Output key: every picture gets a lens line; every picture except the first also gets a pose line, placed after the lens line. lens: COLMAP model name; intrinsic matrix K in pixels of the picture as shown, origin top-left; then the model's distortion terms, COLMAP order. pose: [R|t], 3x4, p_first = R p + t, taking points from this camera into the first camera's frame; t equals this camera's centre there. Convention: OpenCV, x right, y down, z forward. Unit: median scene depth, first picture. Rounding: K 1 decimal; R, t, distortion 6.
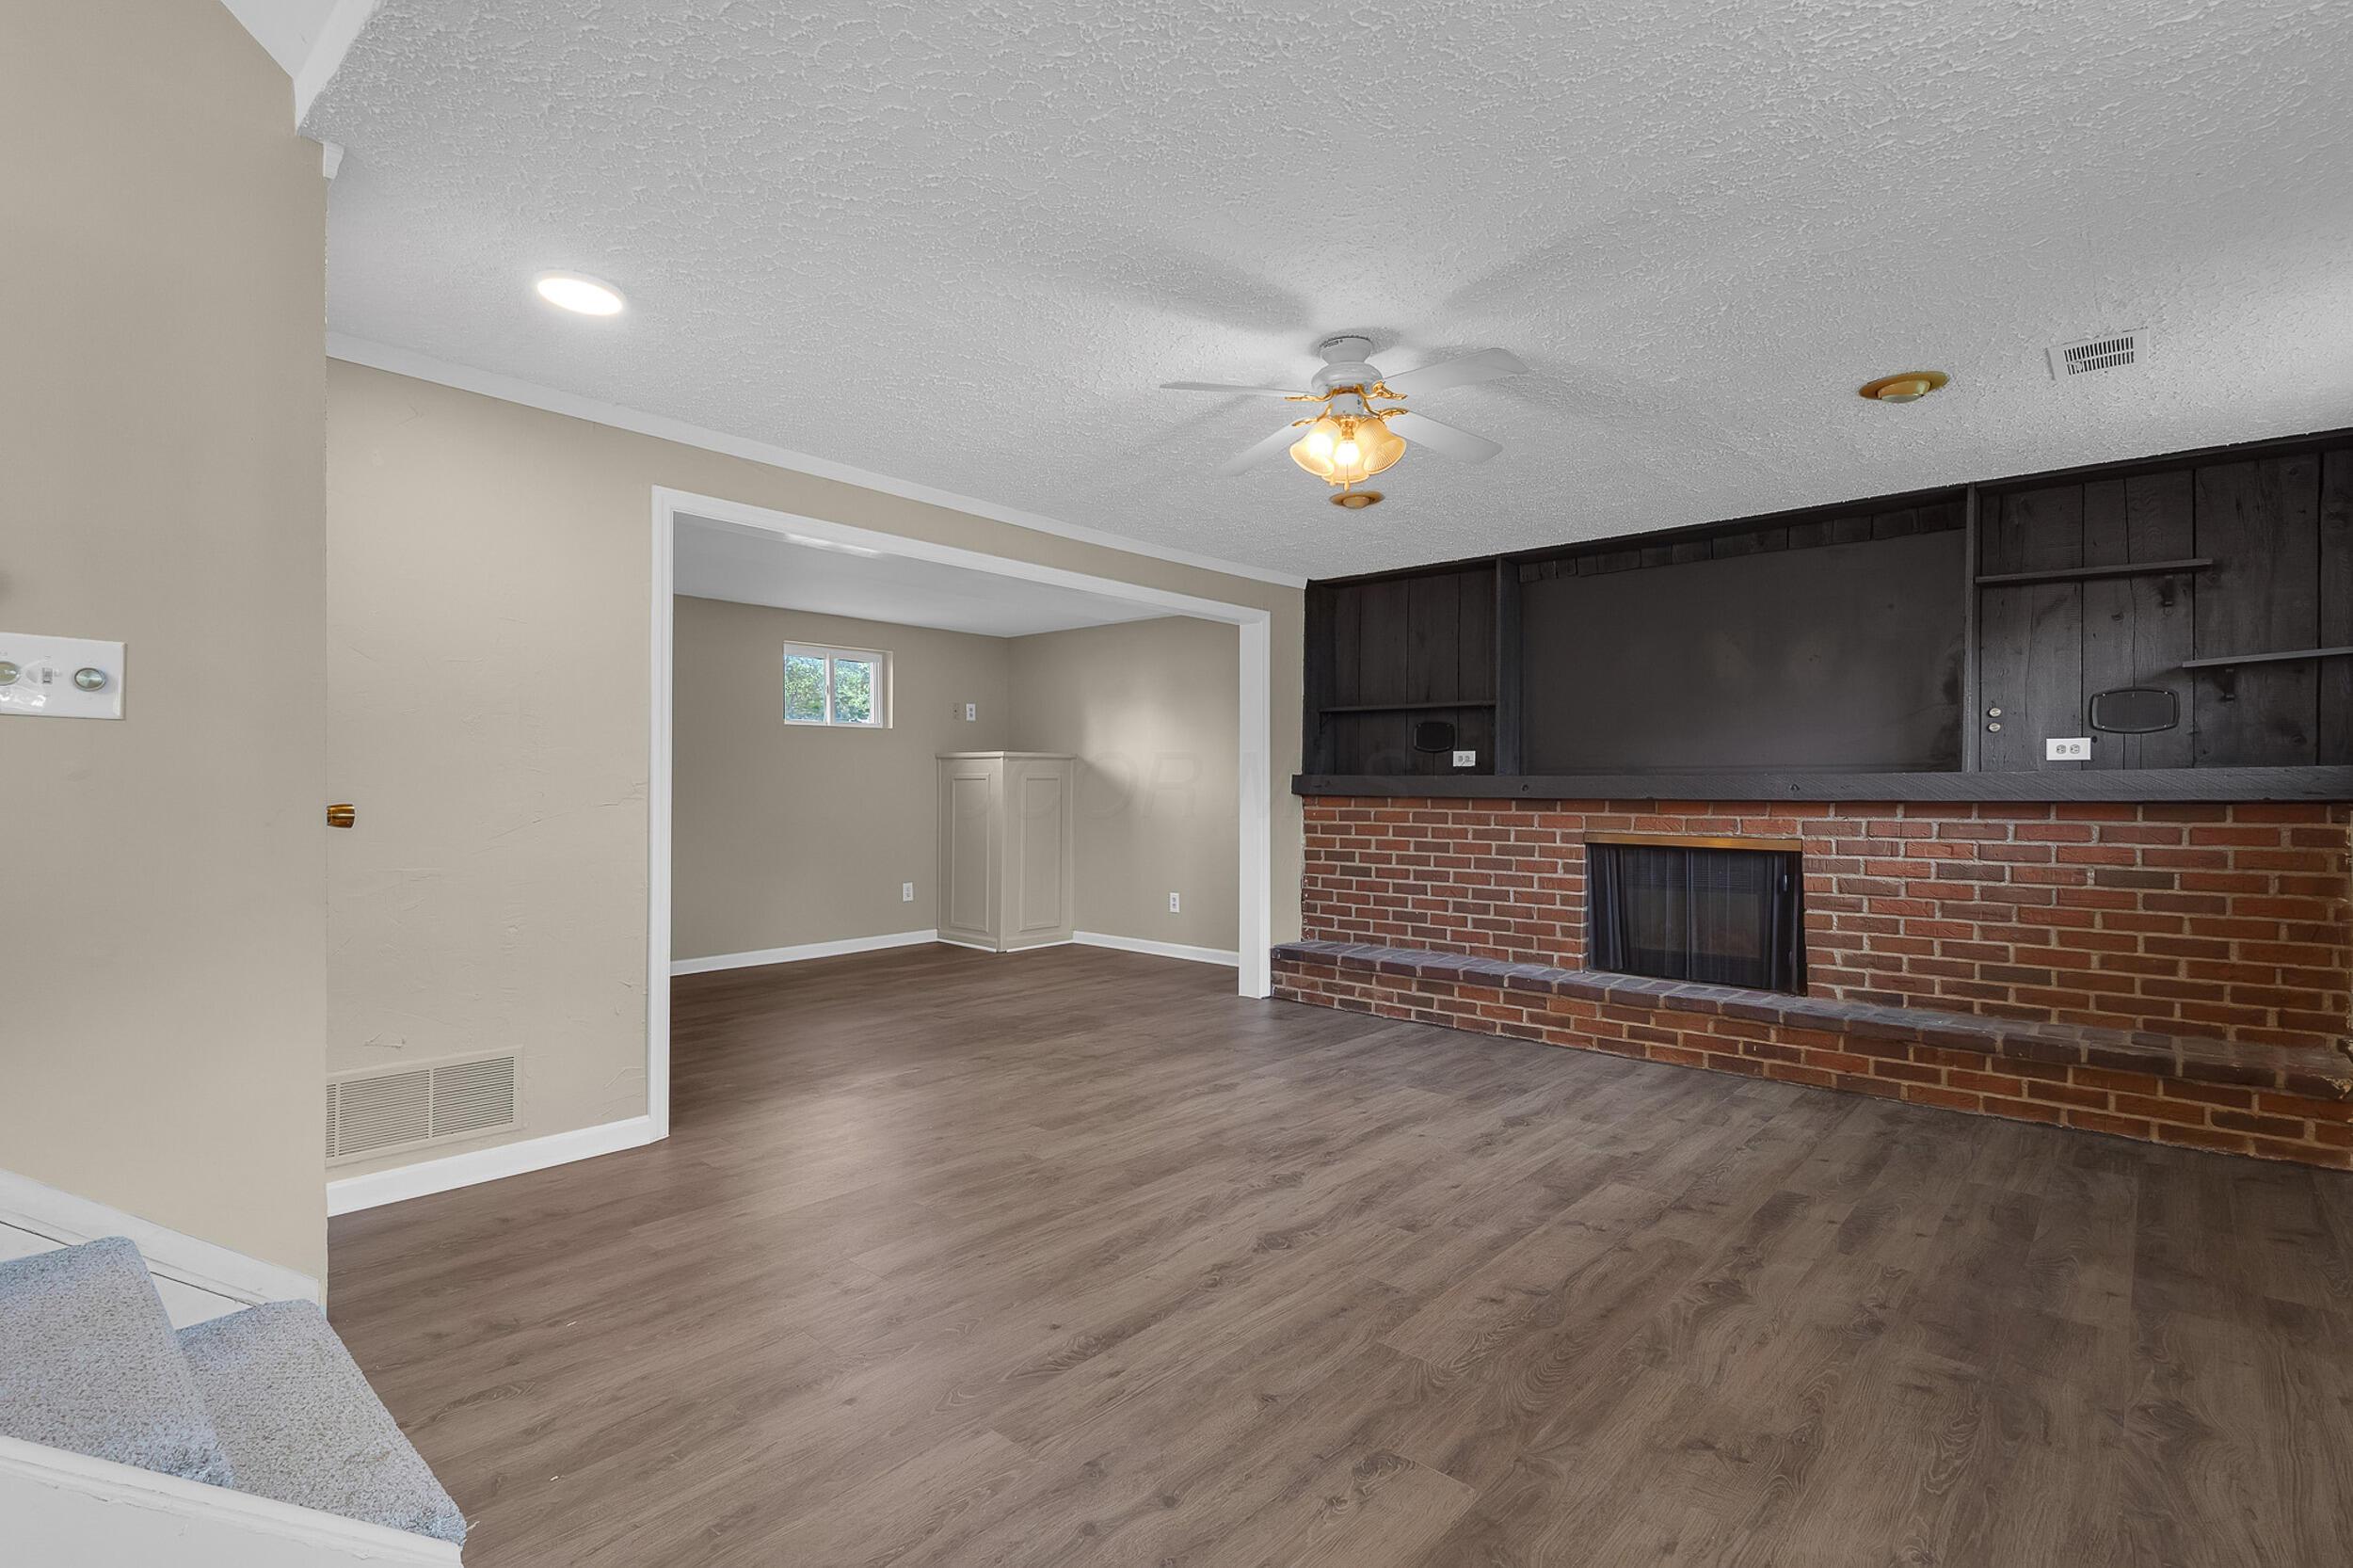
lens RADIAL K [[1108.8, 0, 1167.2], [0, 1108.8, 793.3], [0, 0, 1]] dist [0.001394, 0.000417]
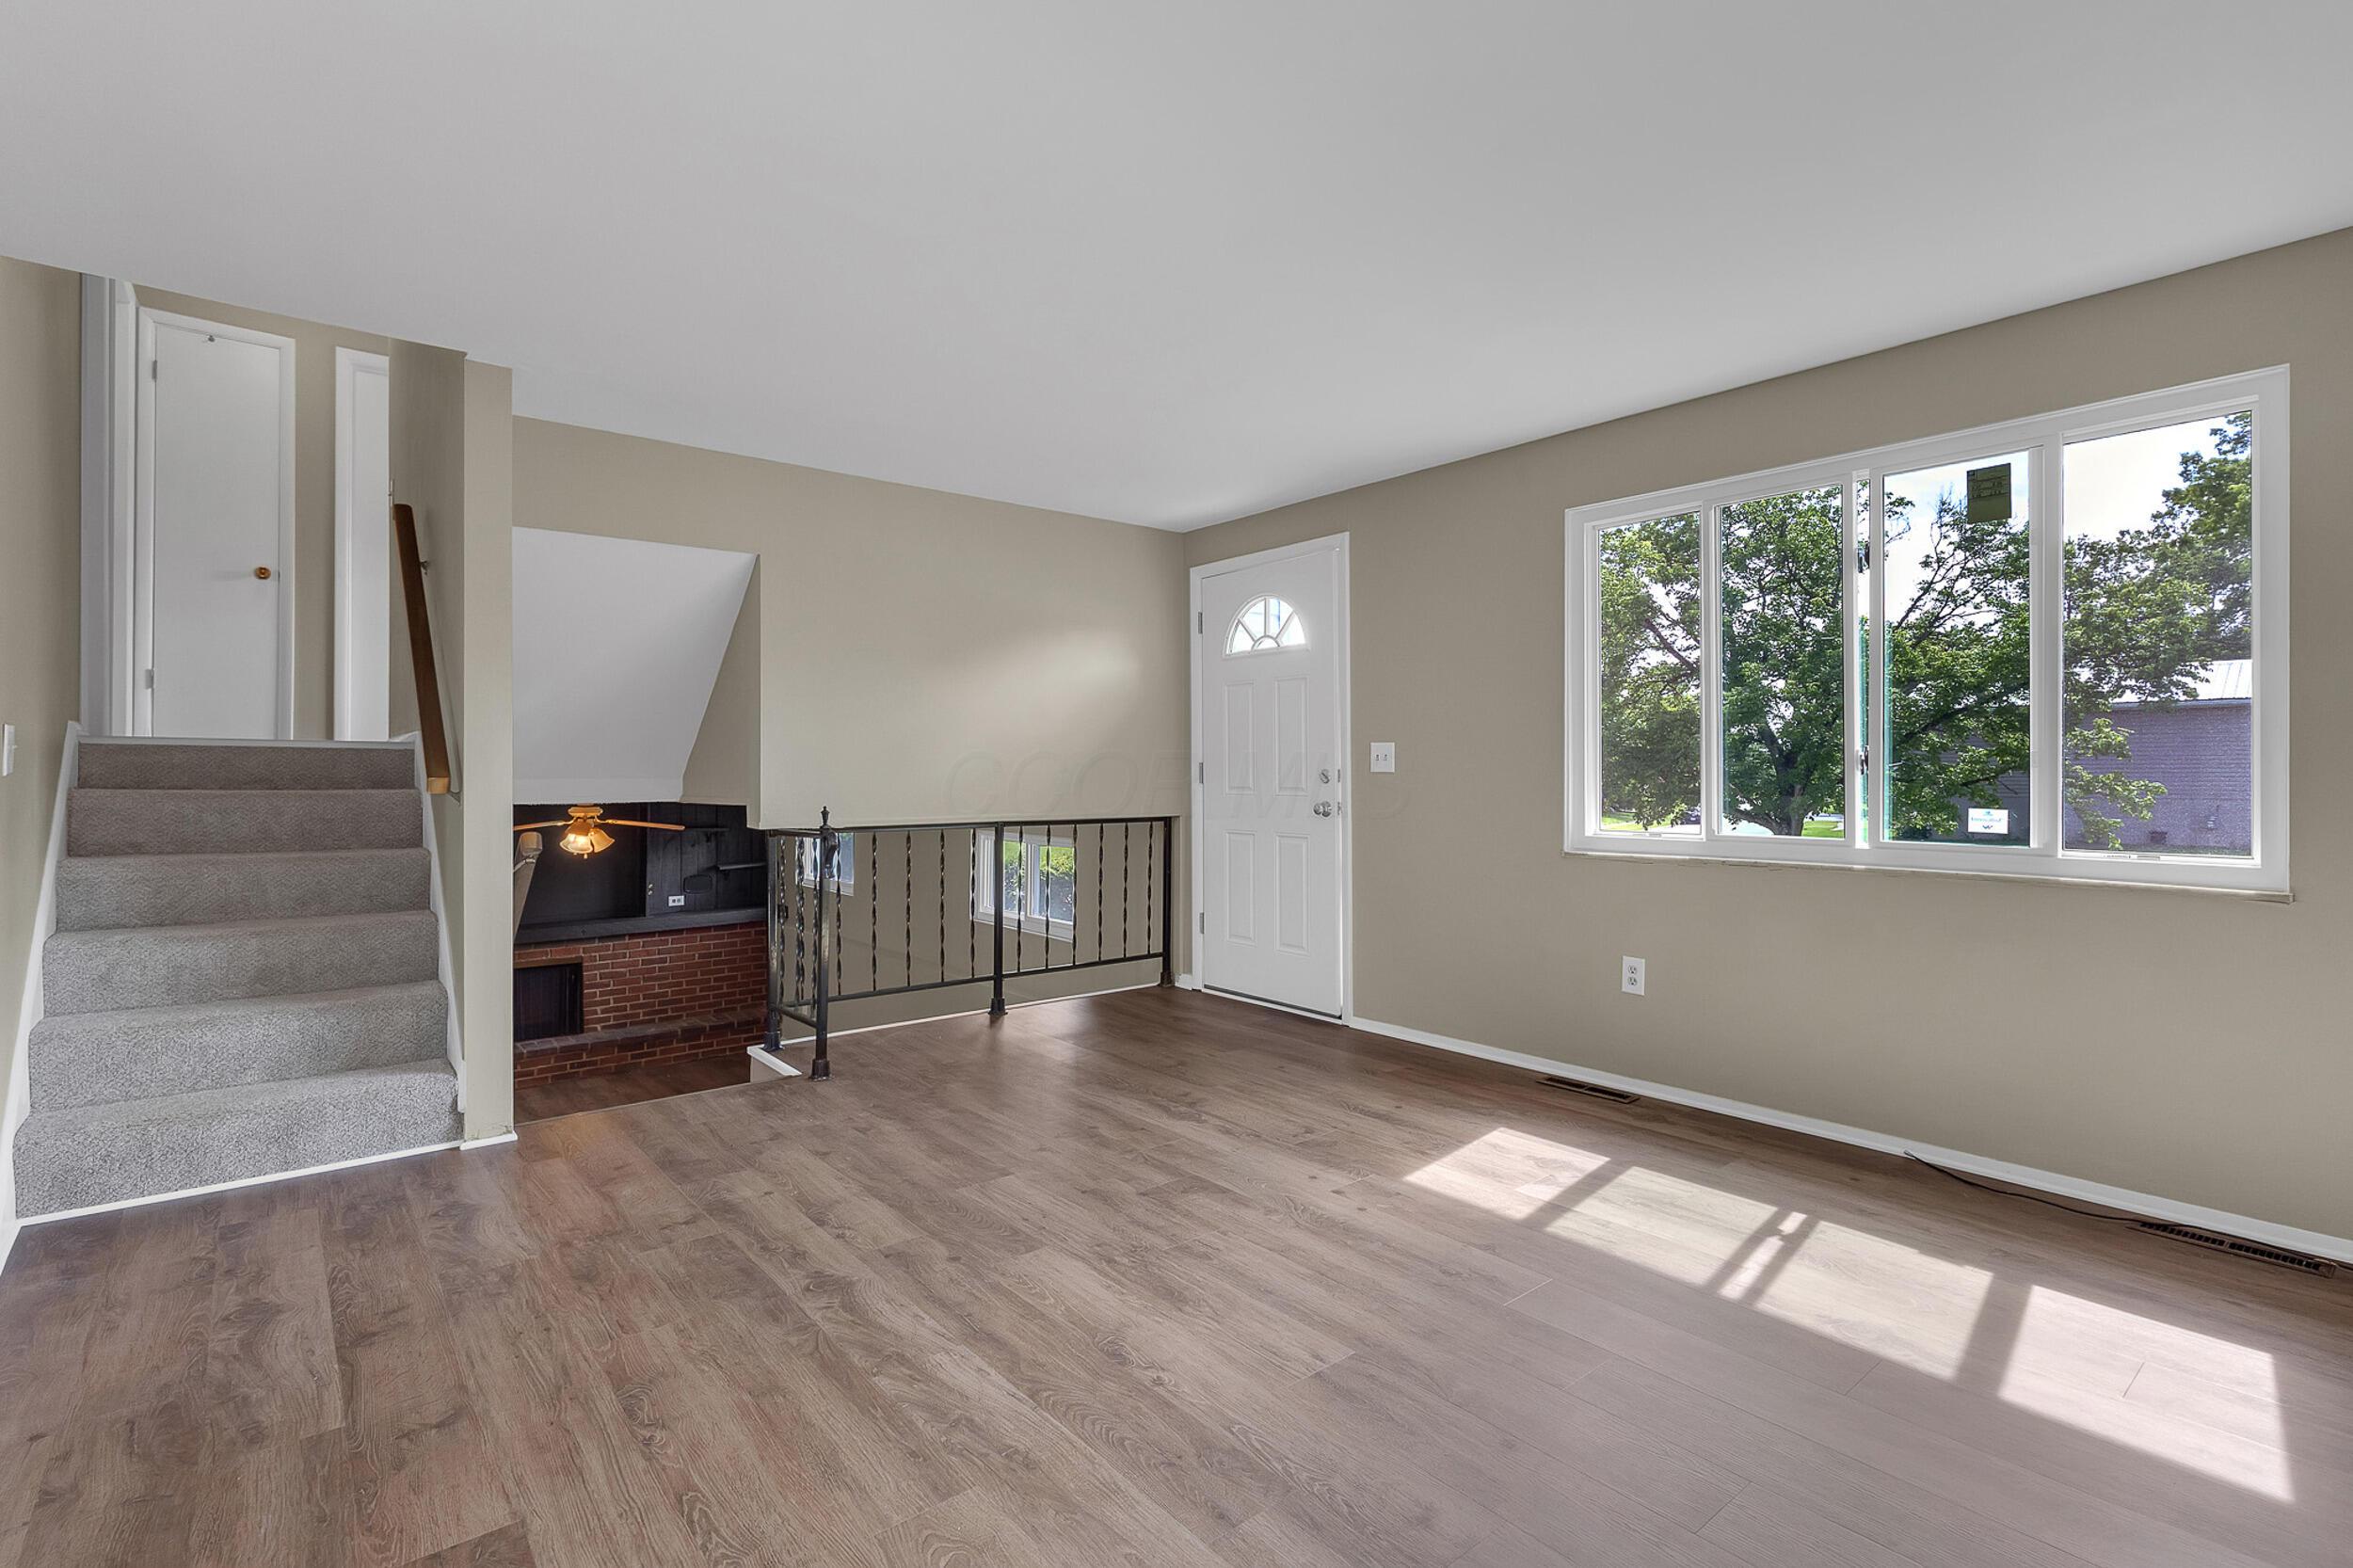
lens RADIAL K [[1112.9, 0, 1170.0], [0, 1112.9, 766.8], [0, 0, 1]] dist [-0.001654, 0.000439]
pose [[0.149248, -0.001408, 0.988799, -1.333055], [0.008875, 0.999961, 0.000084, -0.308525], [-0.988760, 0.008763, 0.149255, -0.379897]]
